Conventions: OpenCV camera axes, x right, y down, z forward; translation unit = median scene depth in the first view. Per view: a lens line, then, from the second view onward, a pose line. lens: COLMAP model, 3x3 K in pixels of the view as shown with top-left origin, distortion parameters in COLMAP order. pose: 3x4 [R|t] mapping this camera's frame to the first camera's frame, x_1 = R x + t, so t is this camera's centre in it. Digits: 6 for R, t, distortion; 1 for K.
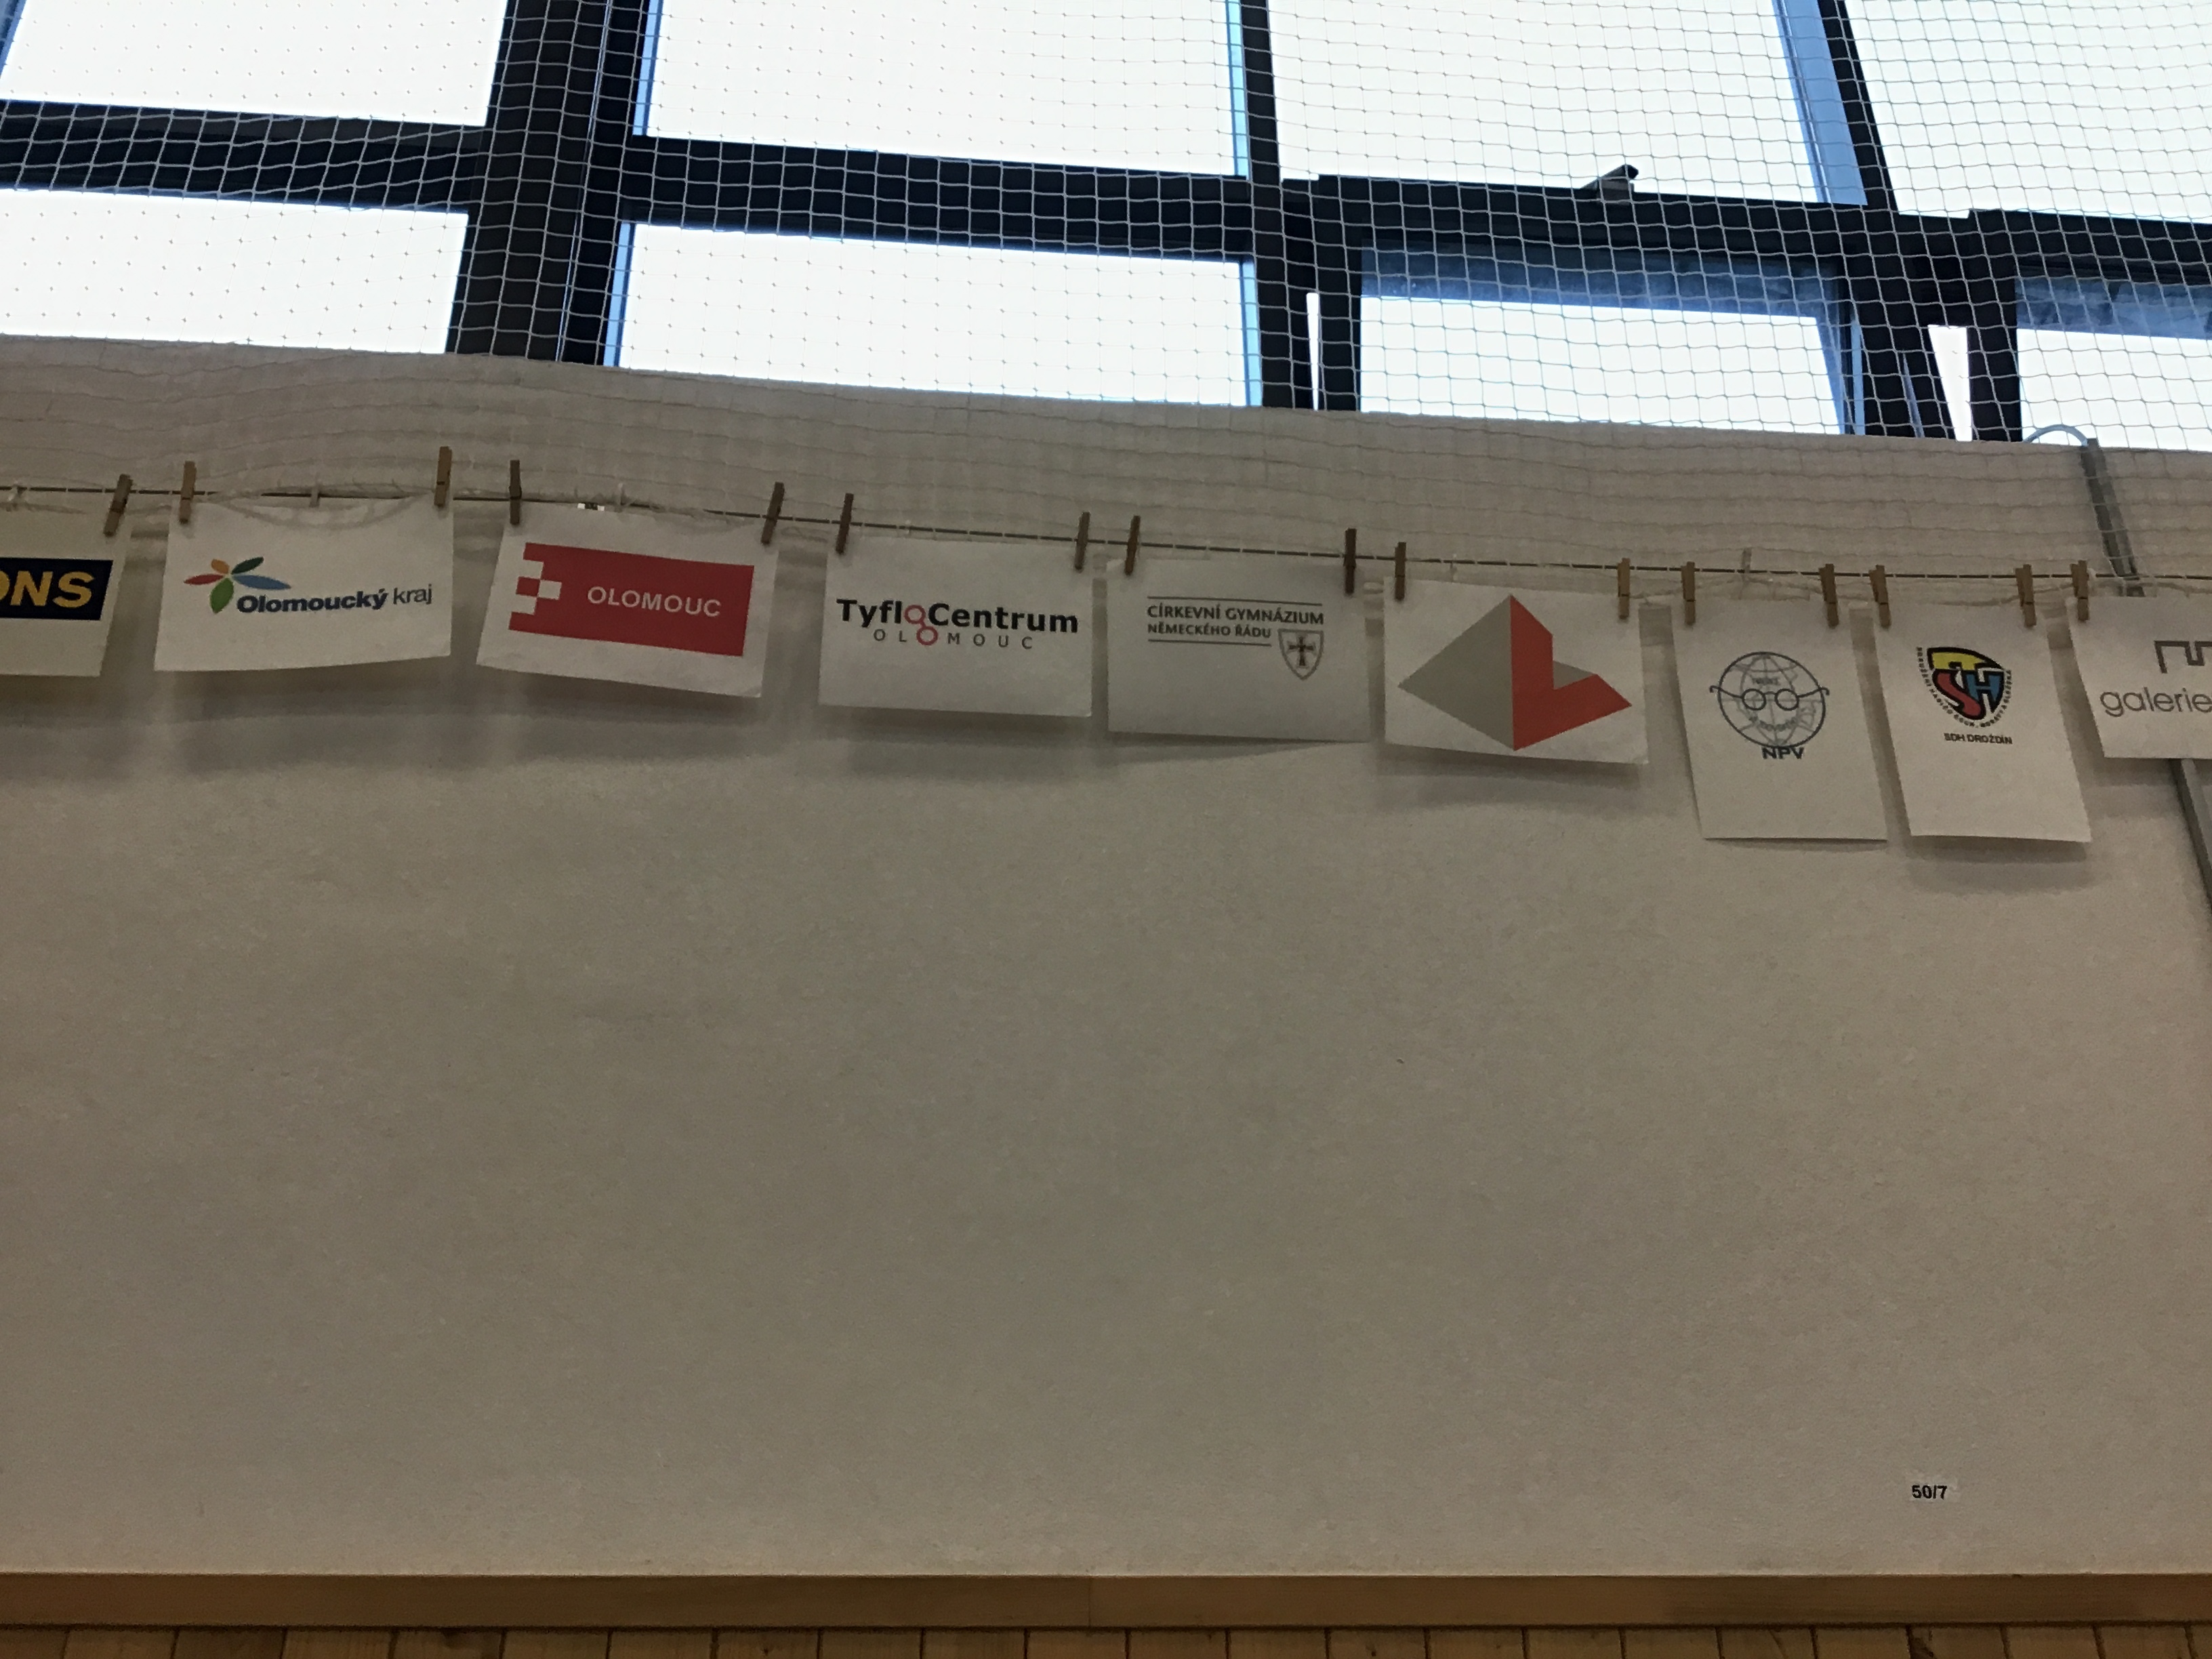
lens RADIAL K [[1867.7, 0, 1062.0], [0, 1867.7, 828.1], [0, 0, 1]] dist [0.115198, -0.310242]
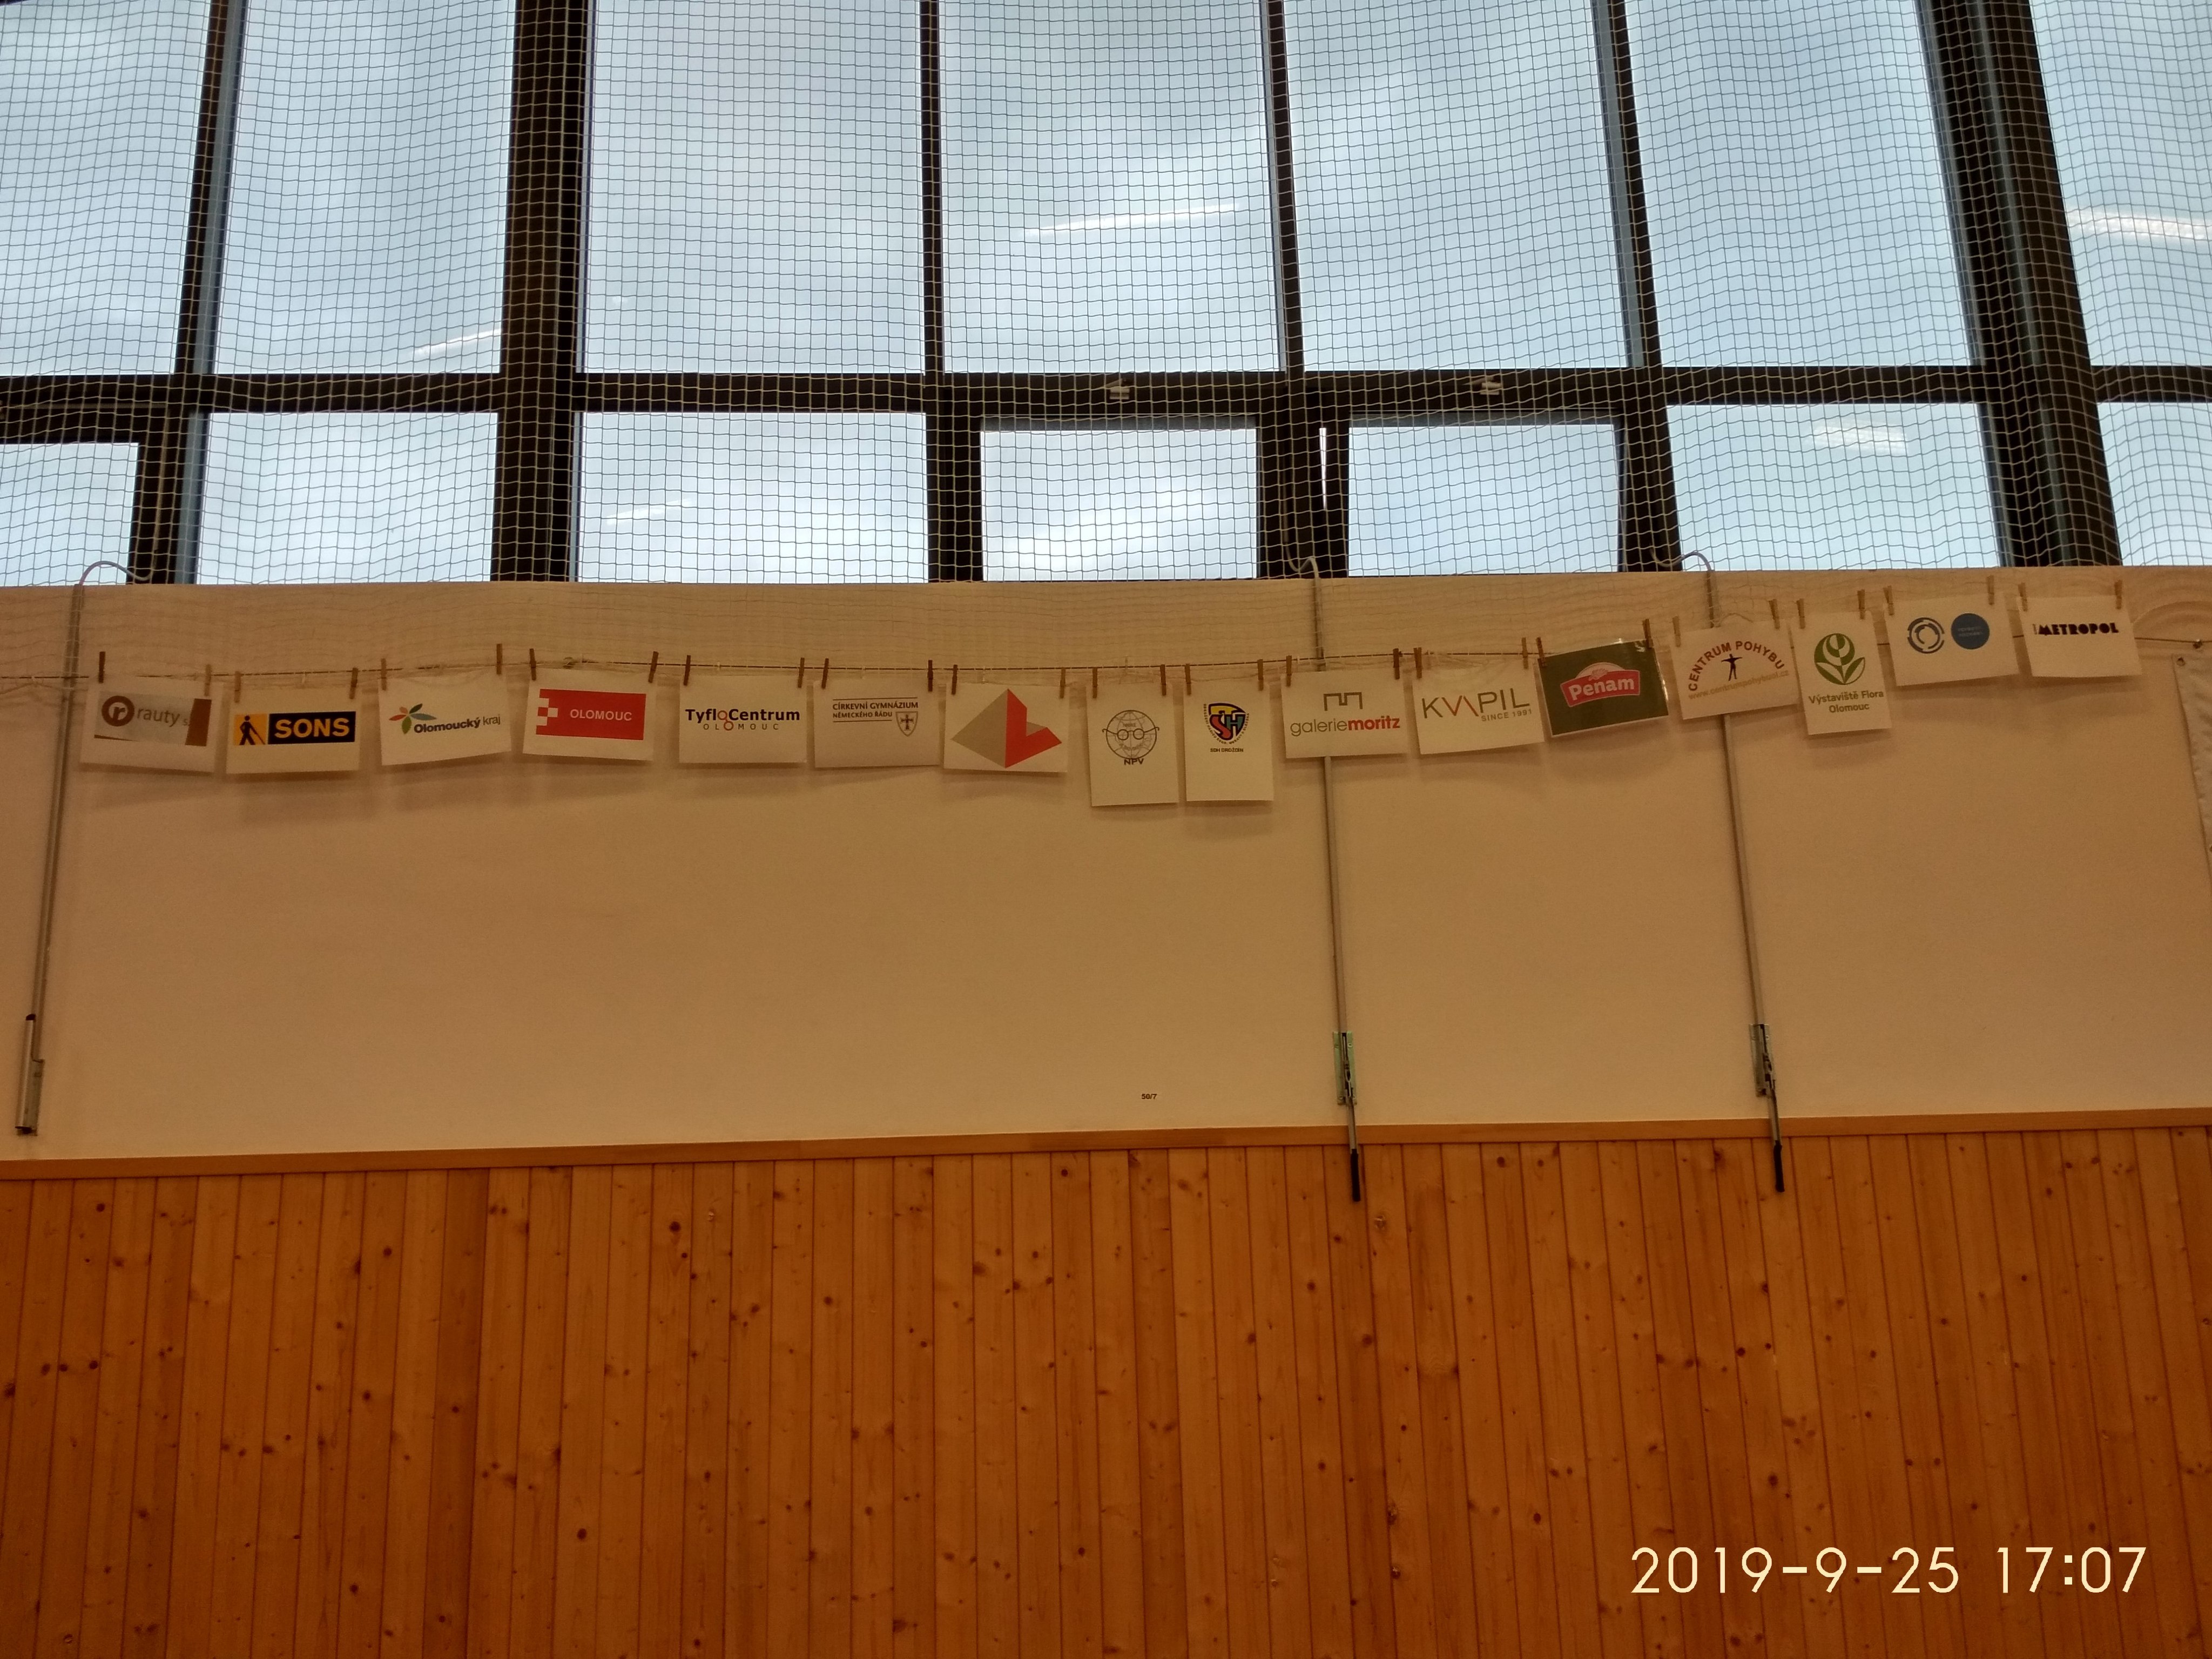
lens RADIAL K [[1851.2, 0, 1106.0], [0, 1851.2, 829.5], [0, 0, 1]] dist [-0.004977, -0.337504]
pose [[0.998314, -0.043269, -0.038687, 0.426559], [0.050808, 0.973705, 0.222076, -0.427904], [0.028061, -0.223667, 0.974262, -1.042758]]
